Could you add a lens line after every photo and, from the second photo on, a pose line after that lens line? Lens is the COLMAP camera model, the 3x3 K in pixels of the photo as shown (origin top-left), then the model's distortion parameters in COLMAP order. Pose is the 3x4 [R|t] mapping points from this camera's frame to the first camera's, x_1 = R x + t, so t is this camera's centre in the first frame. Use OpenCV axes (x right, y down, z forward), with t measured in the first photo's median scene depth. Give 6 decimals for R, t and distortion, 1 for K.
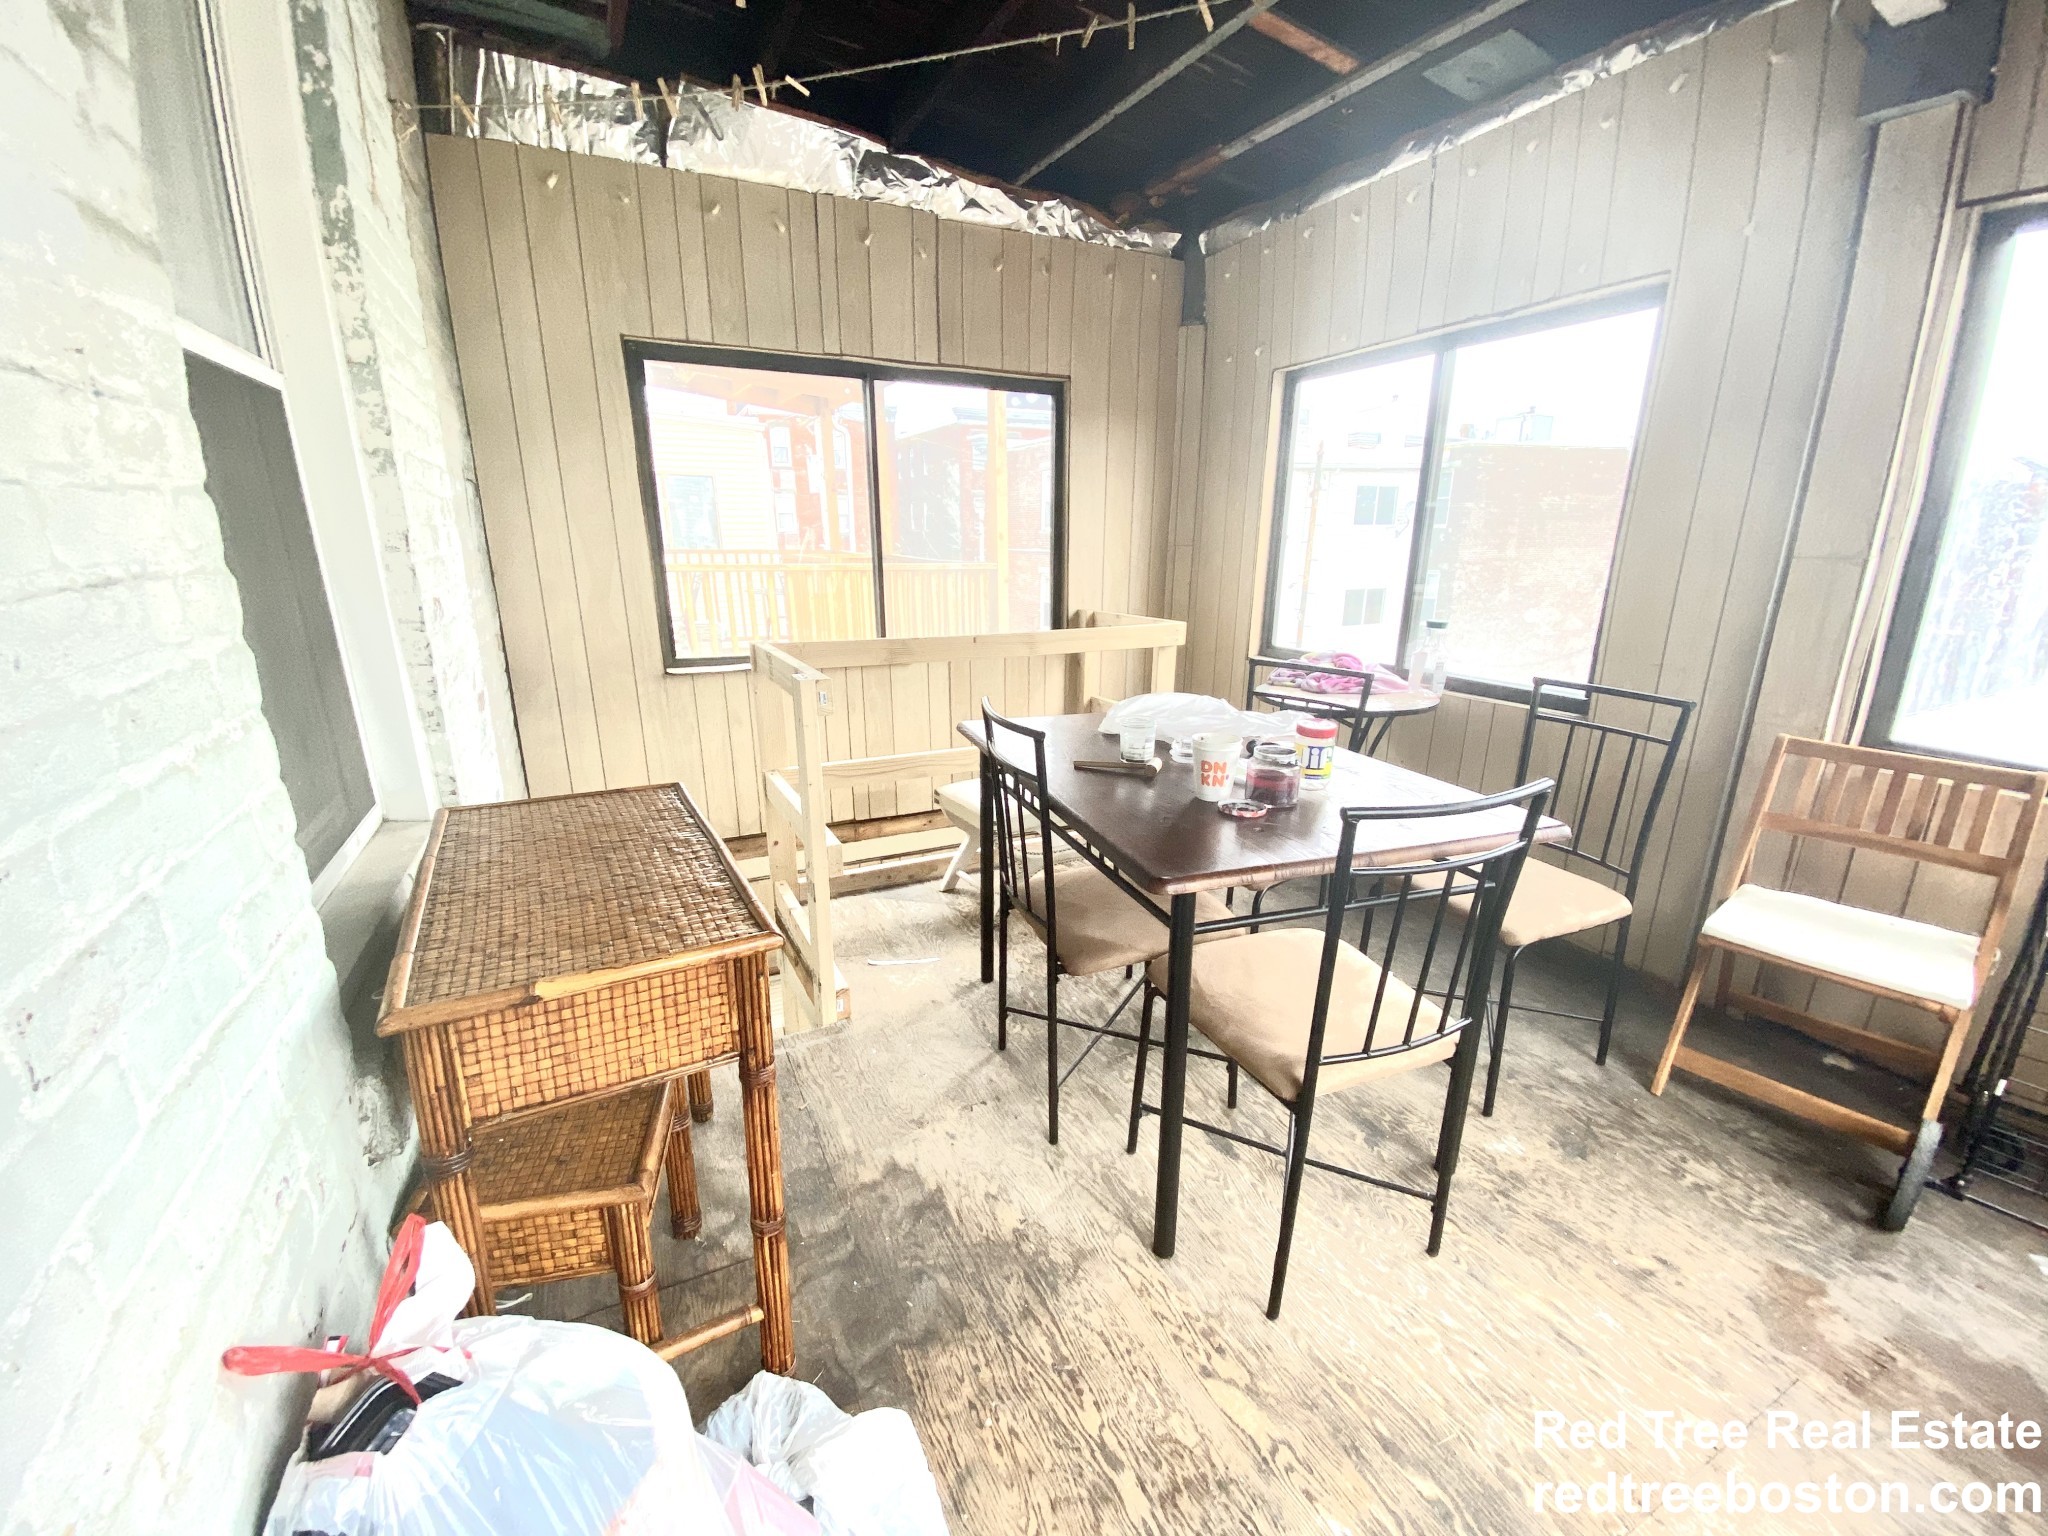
lens RADIAL K [[833.5, 0, 1030.4], [0, 833.5, 770.2], [0, 0, 1]] dist [0.028908, -0.022209]
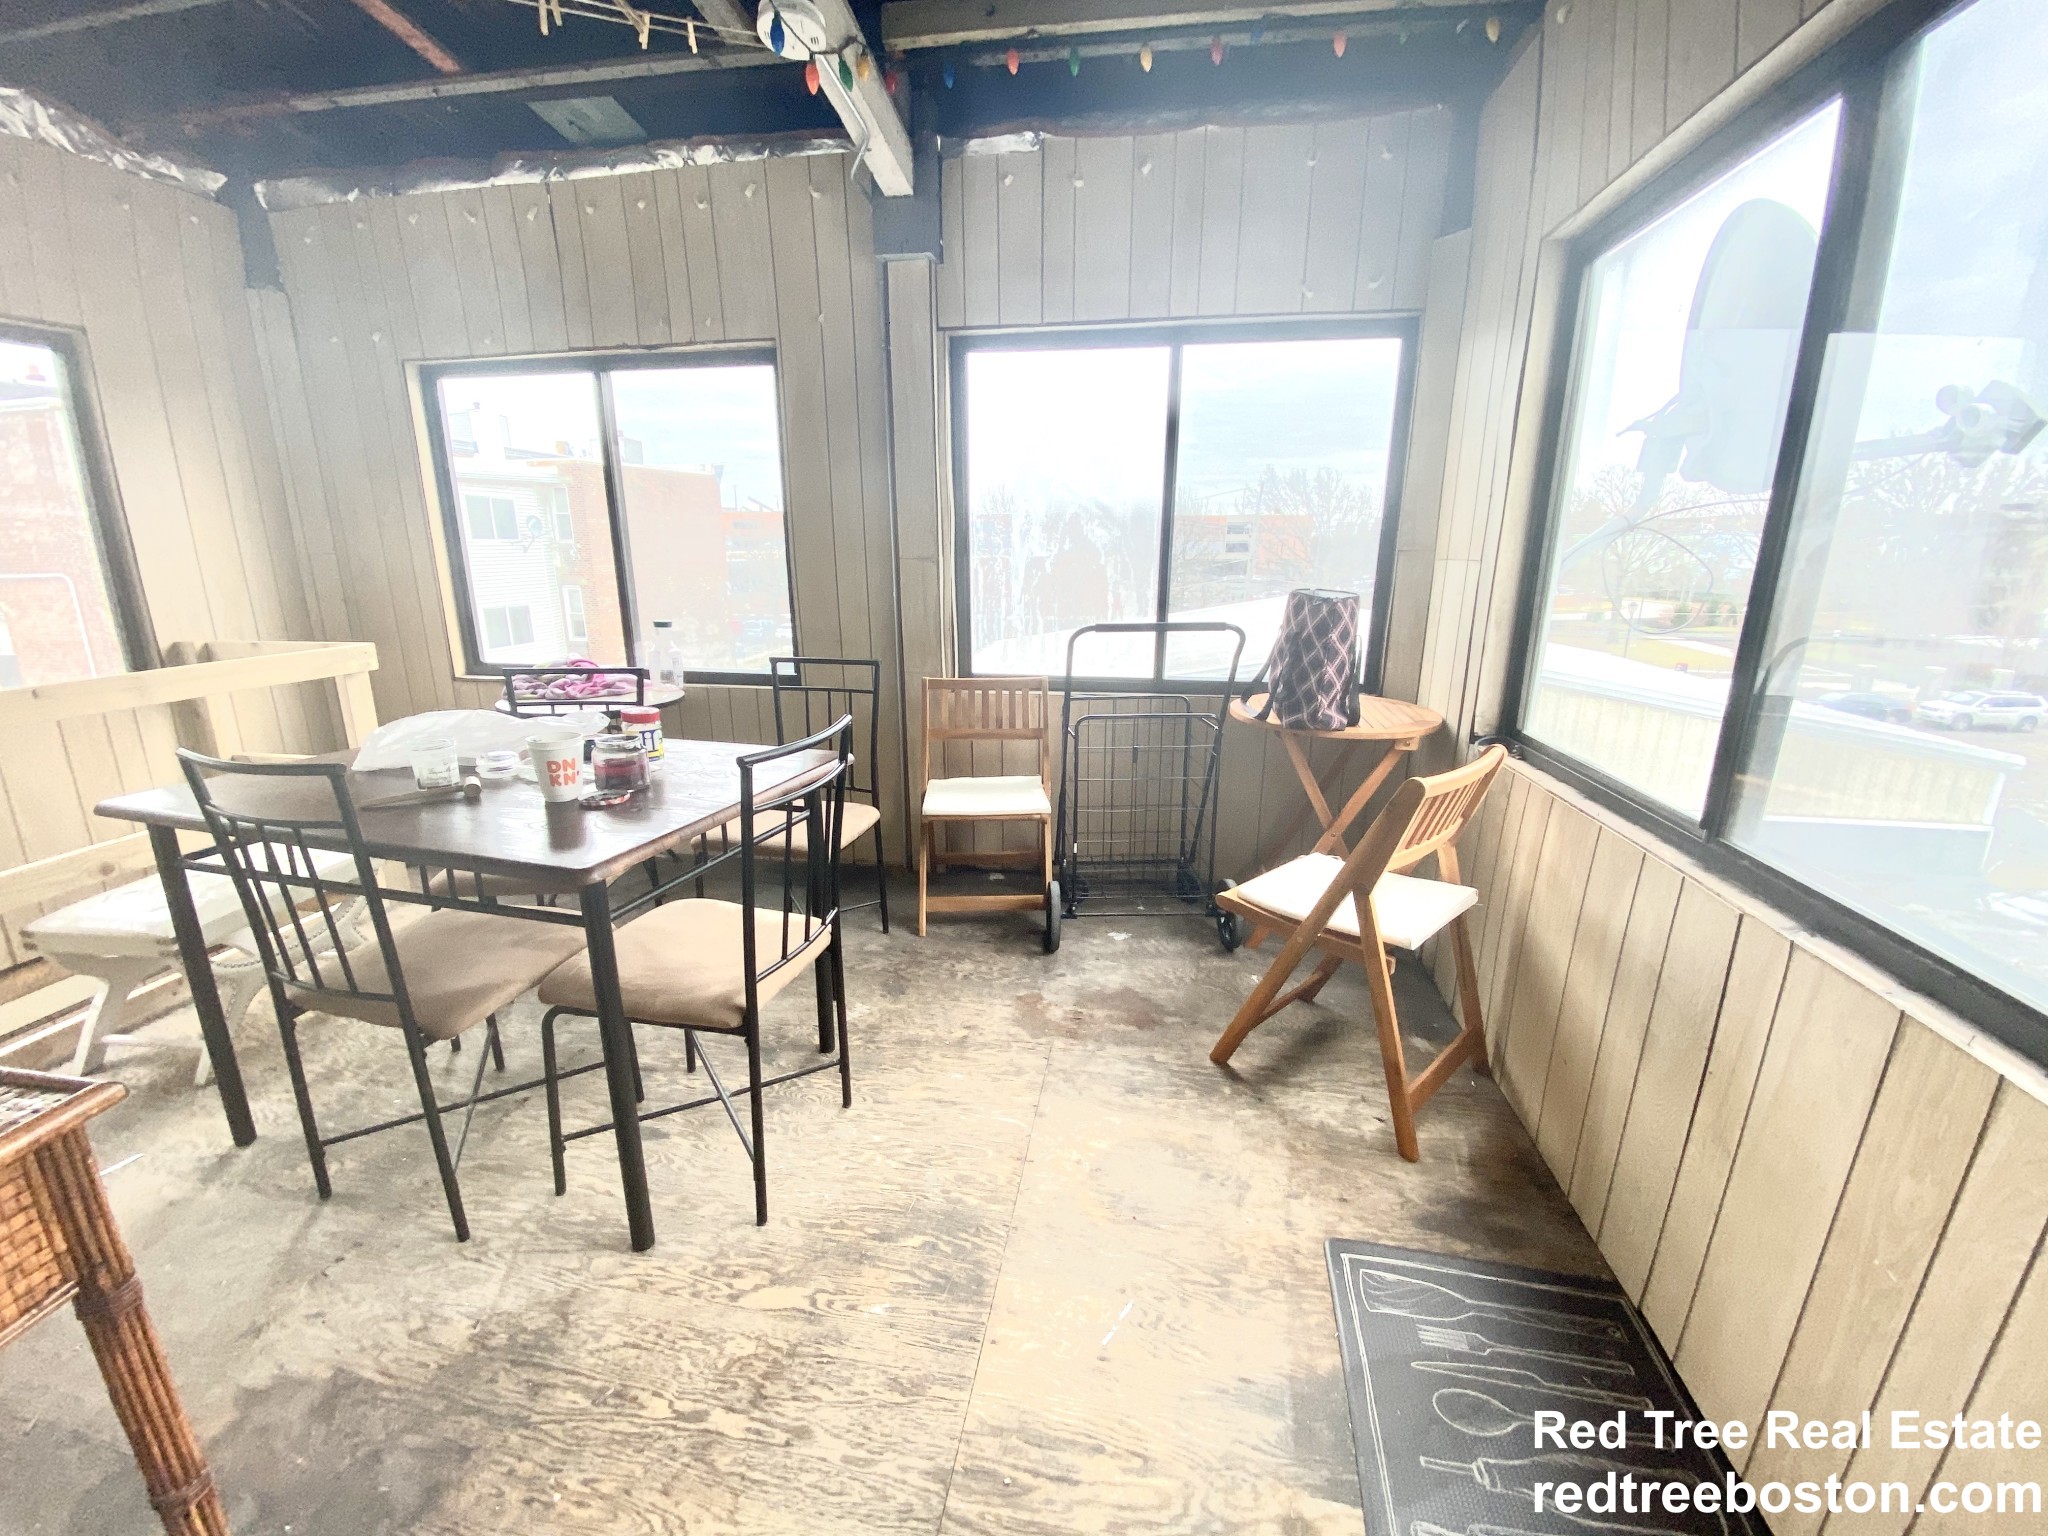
lens RADIAL K [[832.0, 0, 1022.7], [0, 832.0, 775.5], [0, 0, 1]] dist [0.031492, -0.024792]
pose [[0.591336, -0.211772, 0.778122, -0.193932], [0.223530, 0.970138, 0.094158, 0.029777], [-0.774826, 0.118255, 0.621015, -0.031081]]
